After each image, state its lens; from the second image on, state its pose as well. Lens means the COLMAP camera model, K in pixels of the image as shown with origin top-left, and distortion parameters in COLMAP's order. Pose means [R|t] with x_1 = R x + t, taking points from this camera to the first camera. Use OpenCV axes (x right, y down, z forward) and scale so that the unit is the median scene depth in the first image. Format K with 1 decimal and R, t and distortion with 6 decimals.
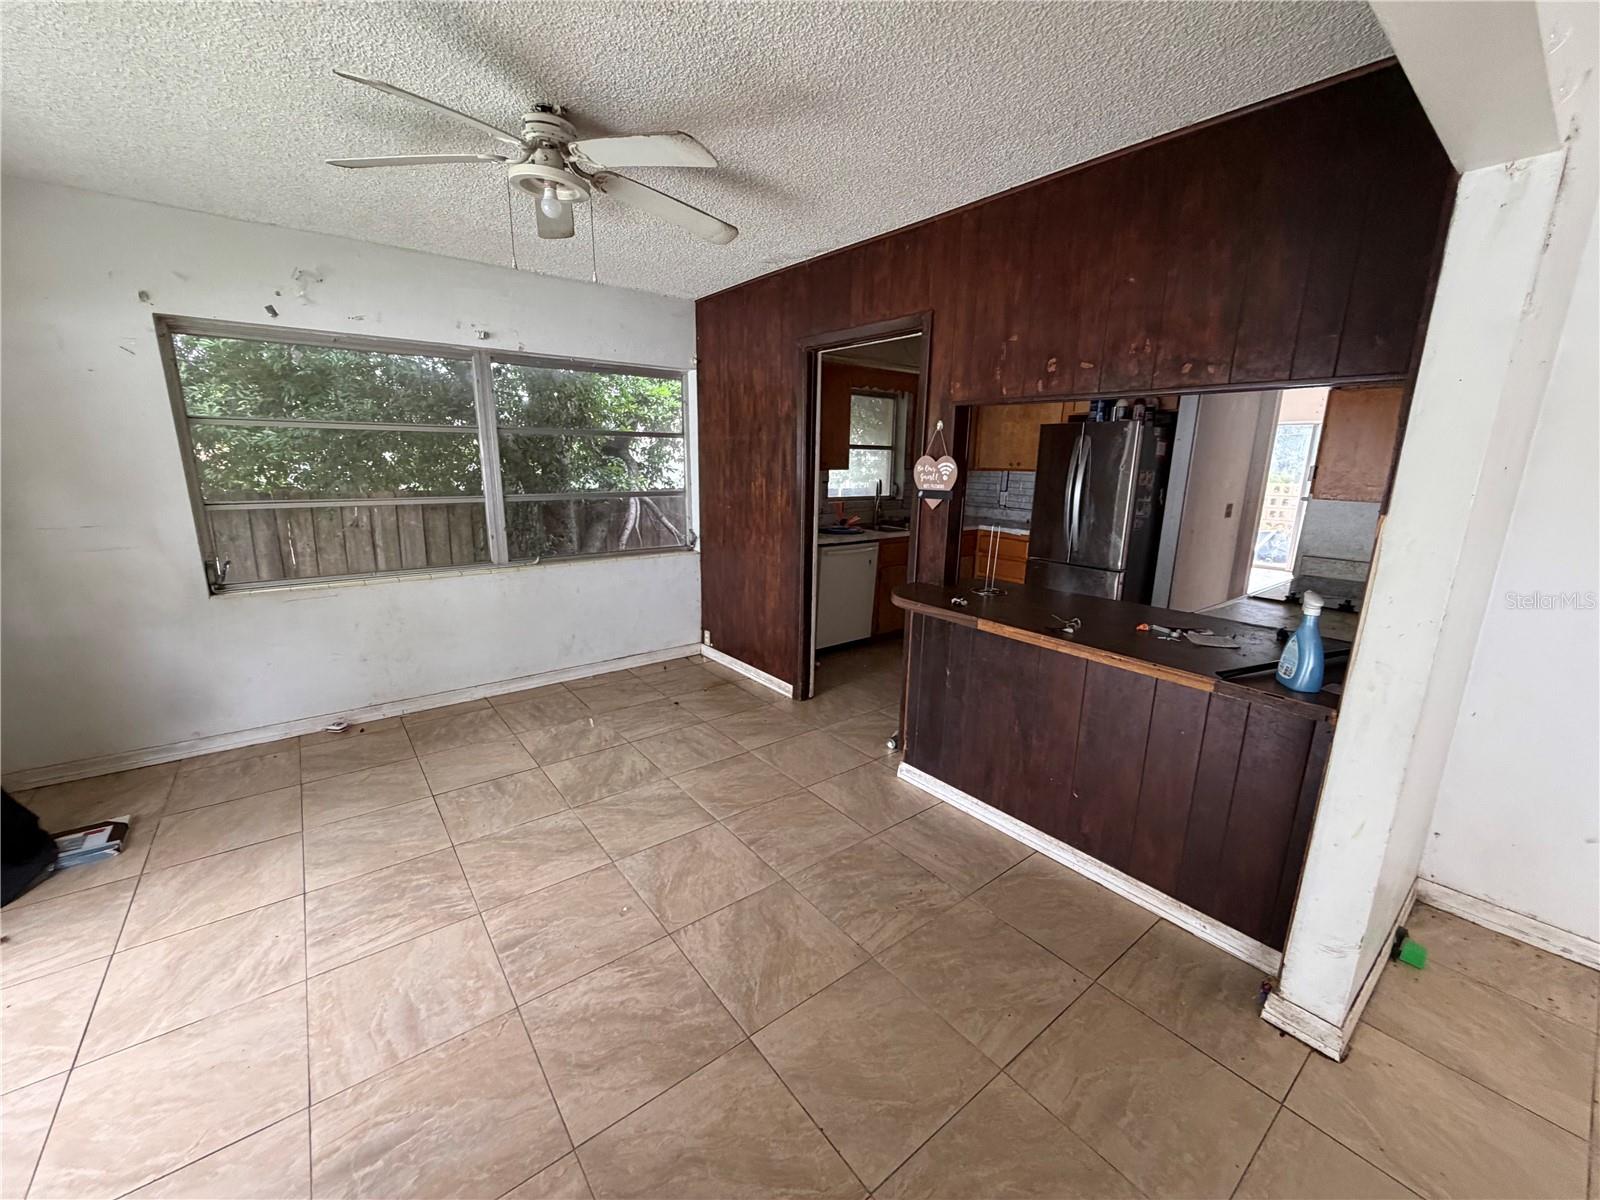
lens RADIAL K [[628.1, 0, 799.8], [0, 628.1, 596.8], [0, 0, 1]] dist [-0.000676, -0.000168]
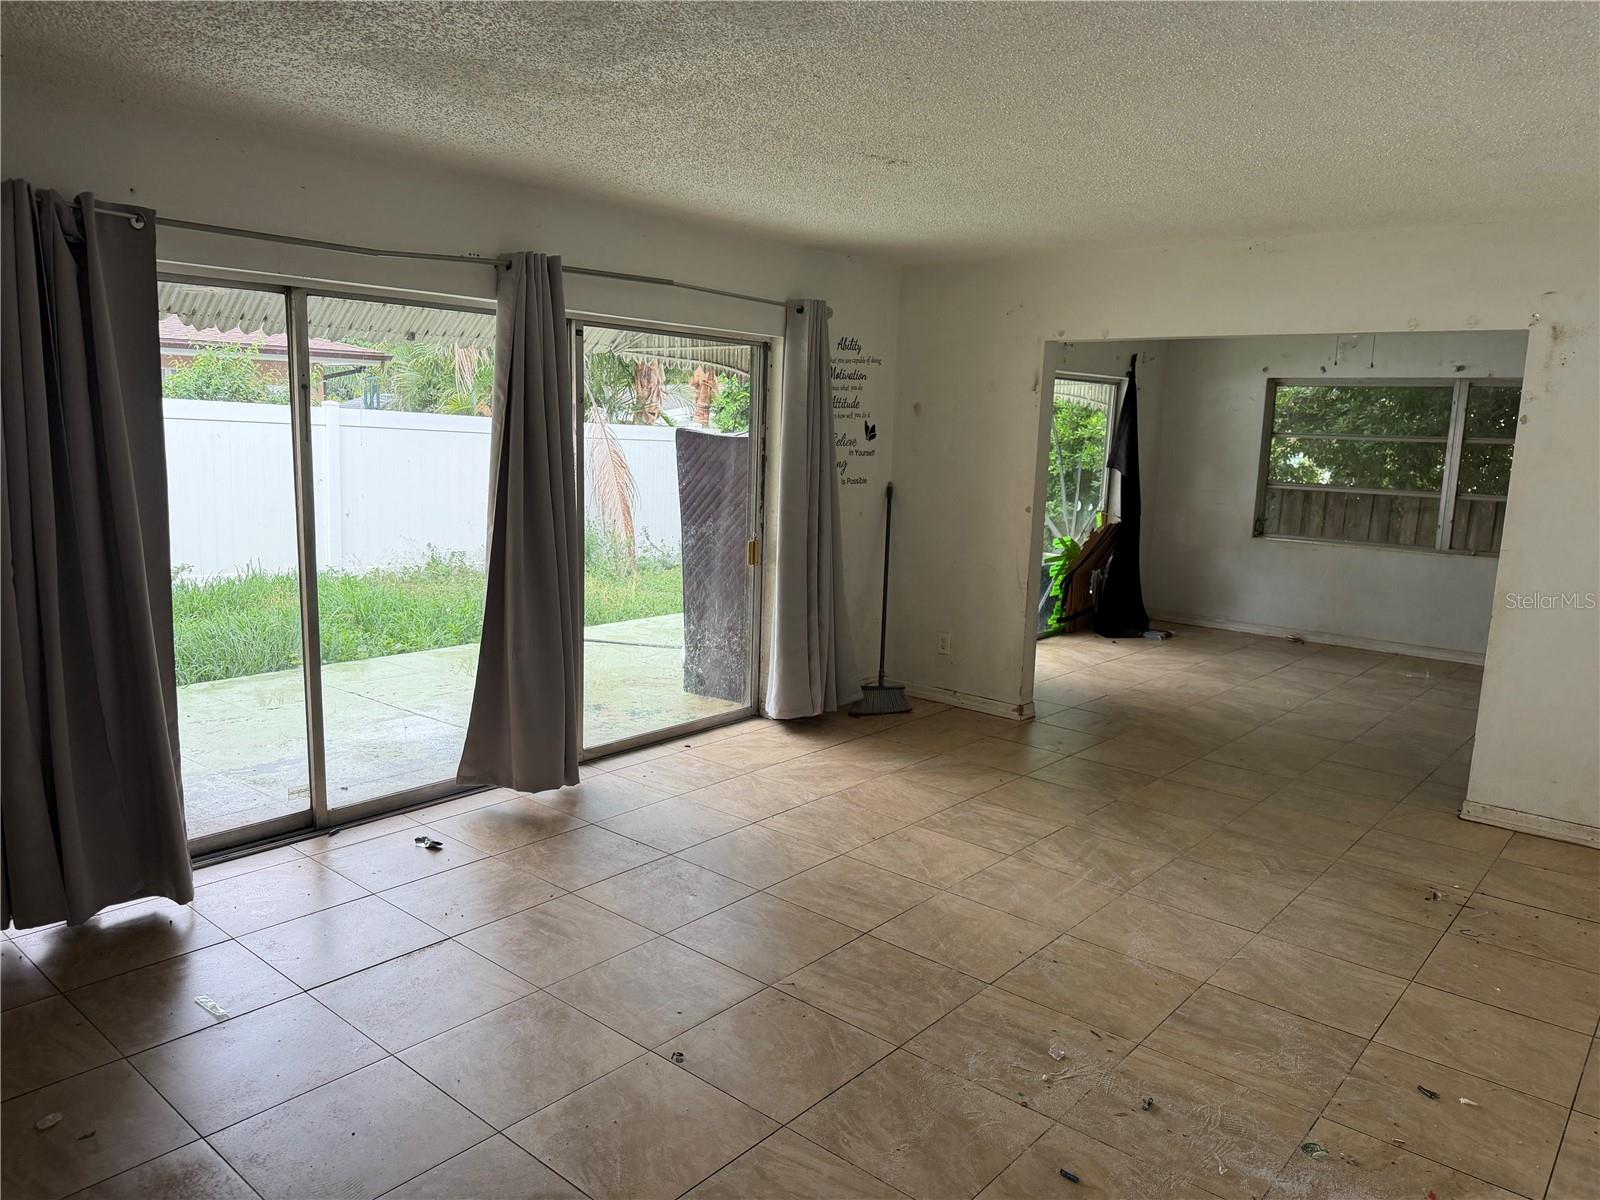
lens RADIAL K [[1123.7, 0, 799.1], [0, 1123.7, 599.6], [0, 0, 1]] dist [-0.002671, -0.000404]
pose [[0.204255, 0.156641, -0.966304, 1.749293], [-0.229057, 0.967359, 0.108395, 0.112380], [0.951742, 0.199199, 0.233467, -0.830738]]
